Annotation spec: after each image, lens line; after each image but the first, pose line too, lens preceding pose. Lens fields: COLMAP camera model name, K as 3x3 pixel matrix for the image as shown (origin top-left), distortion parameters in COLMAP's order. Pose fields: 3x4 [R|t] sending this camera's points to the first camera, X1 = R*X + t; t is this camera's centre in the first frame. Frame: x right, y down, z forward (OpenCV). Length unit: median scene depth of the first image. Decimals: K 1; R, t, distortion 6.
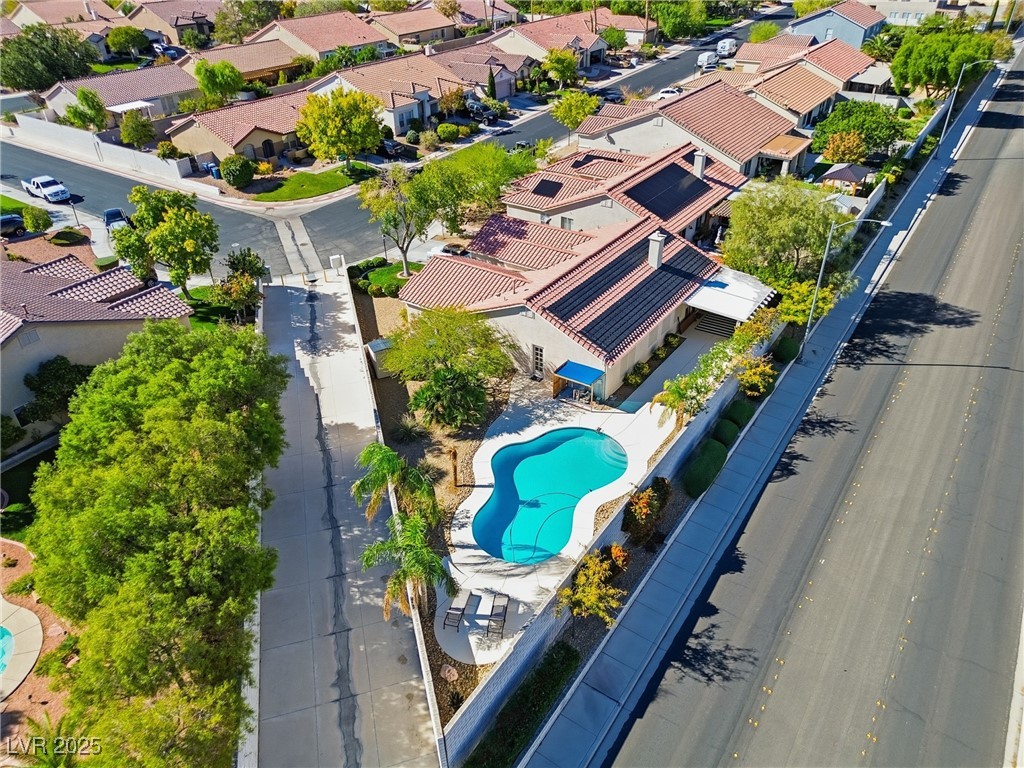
lens RADIAL K [[718.1, 0, 509.5], [0, 718.1, 383.9], [0, 0, 1]] dist [0.046296, -0.026595]
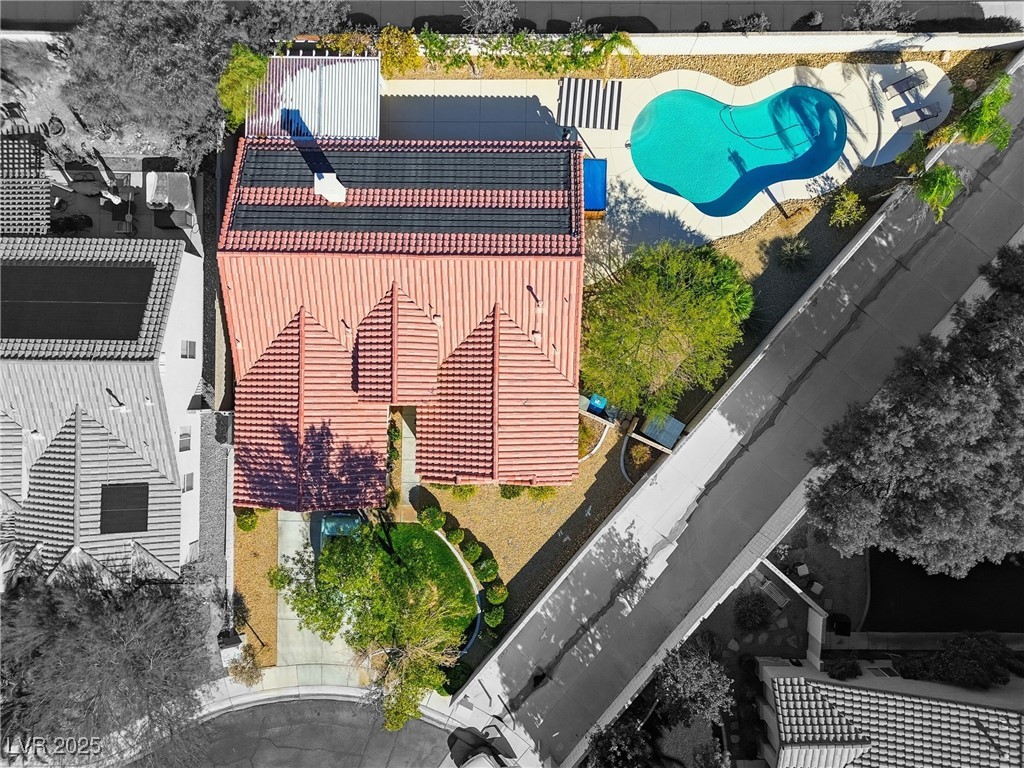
lens RADIAL K [[718.1, 0, 520.7], [0, 718.1, 382.3], [0, 0, 1]] dist [0.046296, -0.026595]
pose [[-0.563454, -0.825959, 0.017632, -0.054468], [0.478835, -0.309112, 0.821686, -0.726728], [-0.673228, 0.471425, 0.569668, 0.597916]]
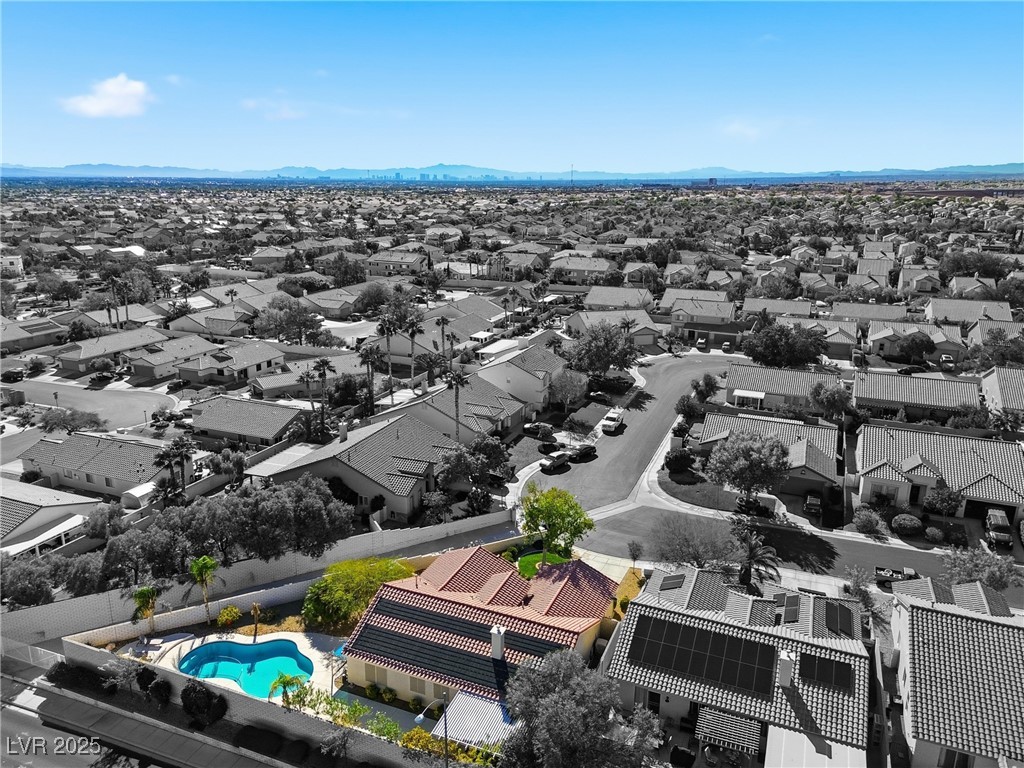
lens RADIAL K [[718.1, 0, 510.0], [0, 718.1, 383.9], [0, 0, 1]] dist [0.046296, -0.026595]
pose [[0.219037, 0.282896, -0.933805, 1.116877], [-0.548838, 0.827007, 0.121804, -0.653043], [0.806722, 0.485828, 0.336409, 0.485782]]
